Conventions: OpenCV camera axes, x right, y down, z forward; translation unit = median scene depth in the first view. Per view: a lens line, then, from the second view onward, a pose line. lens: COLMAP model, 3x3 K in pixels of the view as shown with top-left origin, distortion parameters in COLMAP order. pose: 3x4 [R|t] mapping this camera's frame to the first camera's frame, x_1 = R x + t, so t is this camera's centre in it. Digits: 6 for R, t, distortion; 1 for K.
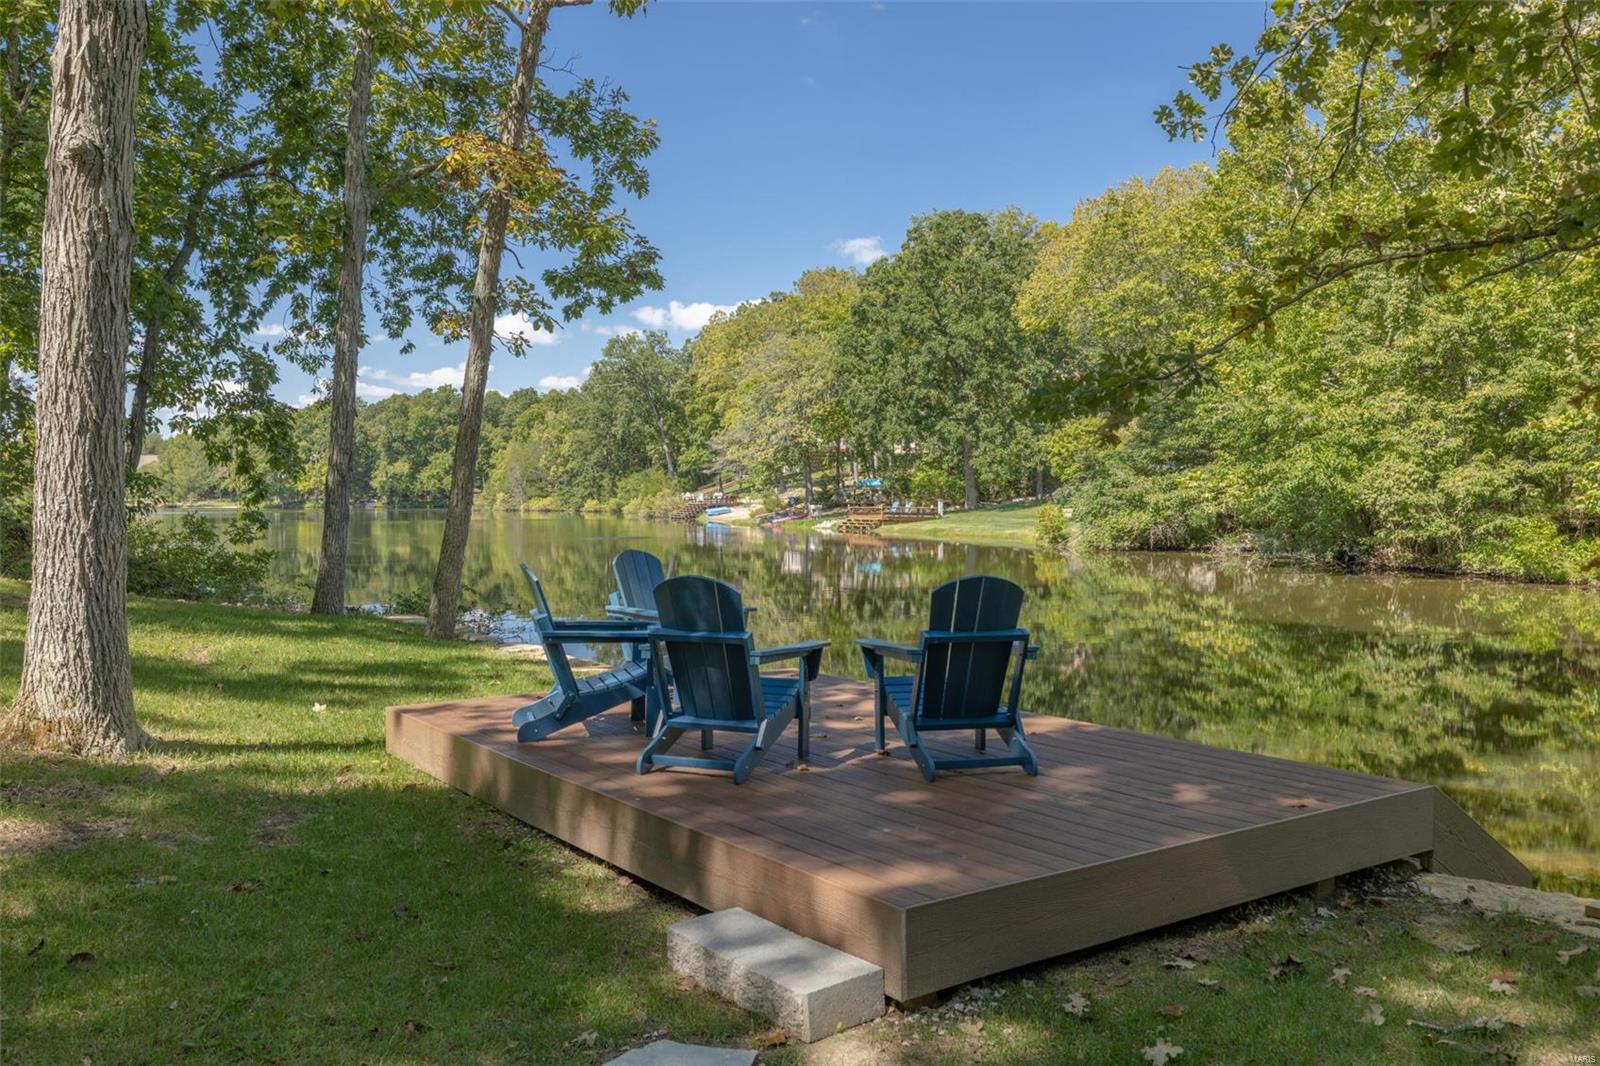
lens RADIAL K [[1309.2, 0, 798.8], [0, 1309.2, 528.9], [0, 0, 1]] dist [-0.013745, -0.005979]
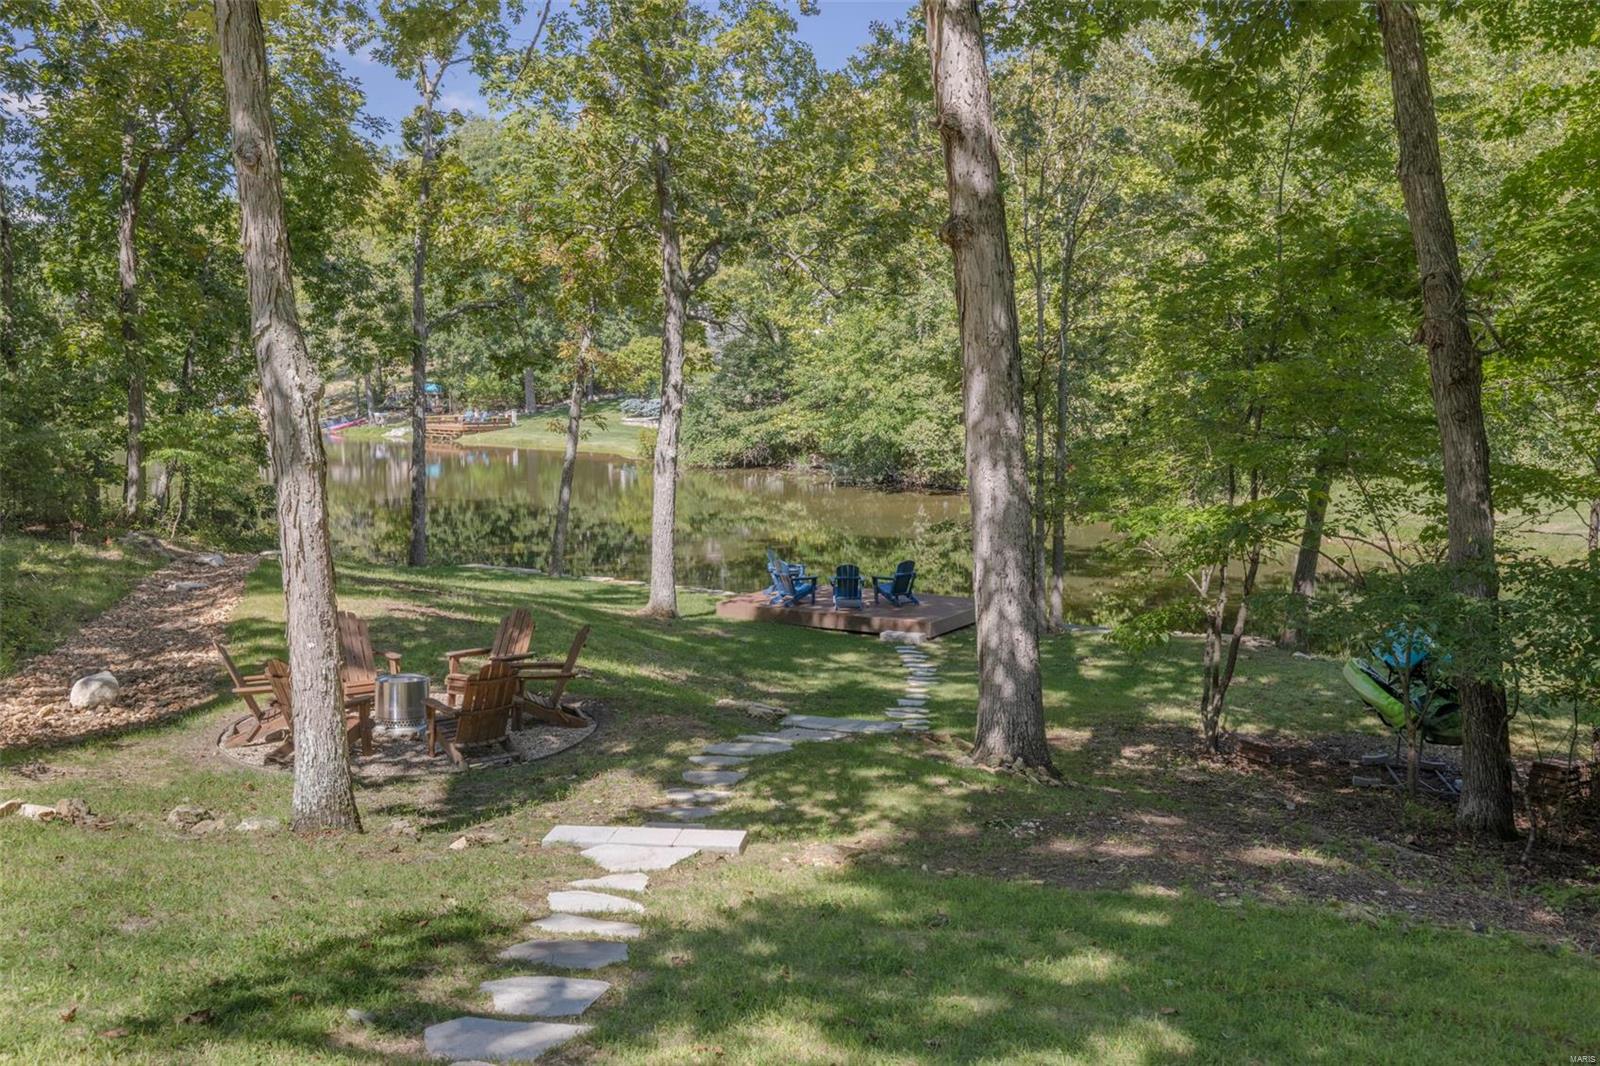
lens RADIAL K [[1757.6, 0, 799.1], [0, 1757.6, 532.8], [0, 0, 1]] dist [-0.004116, 0.000000]
pose [[0.916660, -0.054610, 0.395920, -0.252481], [0.014546, 0.994523, 0.103499, -0.066810], [-0.399404, -0.089114, 0.912434, -0.423410]]
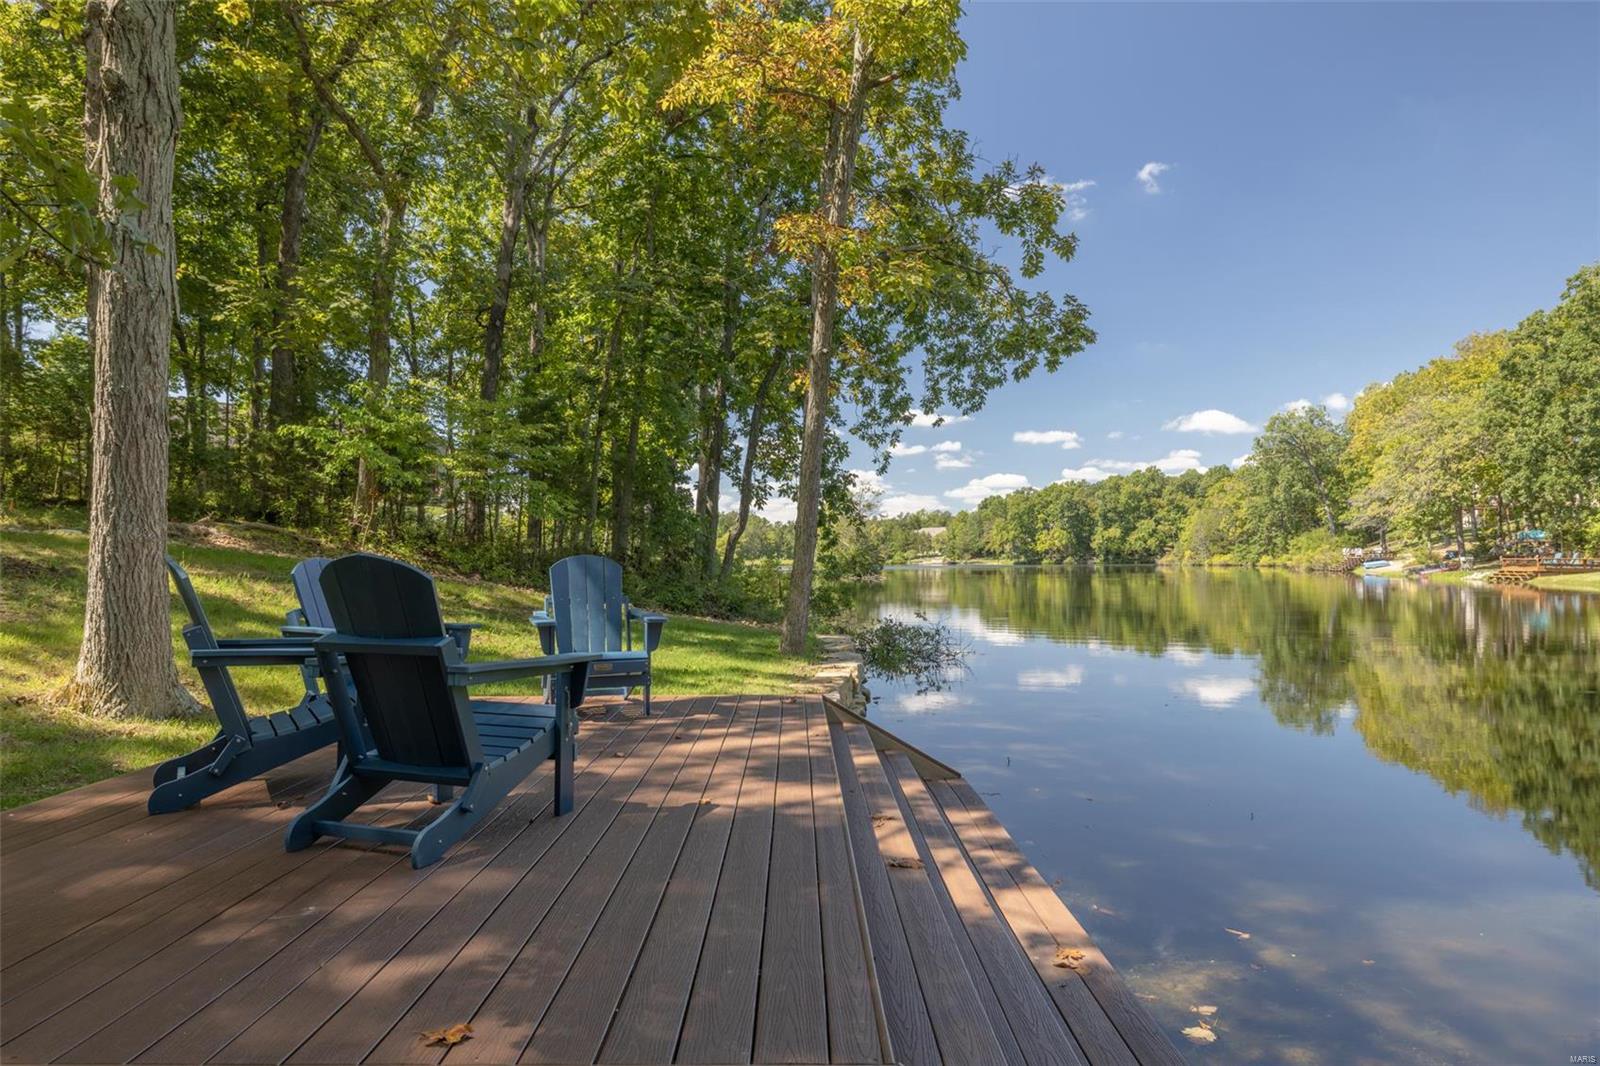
lens RADIAL K [[1005.6, 0, 807.4], [0, 1005.6, 529.4], [0, 0, 1]] dist [-0.001991, 0.002266]
pose [[0.815075, -0.021199, -0.578967, 0.052413], [-0.009051, 0.998742, -0.049311, 0.003835], [0.579285, 0.045432, 0.813858, 0.058419]]
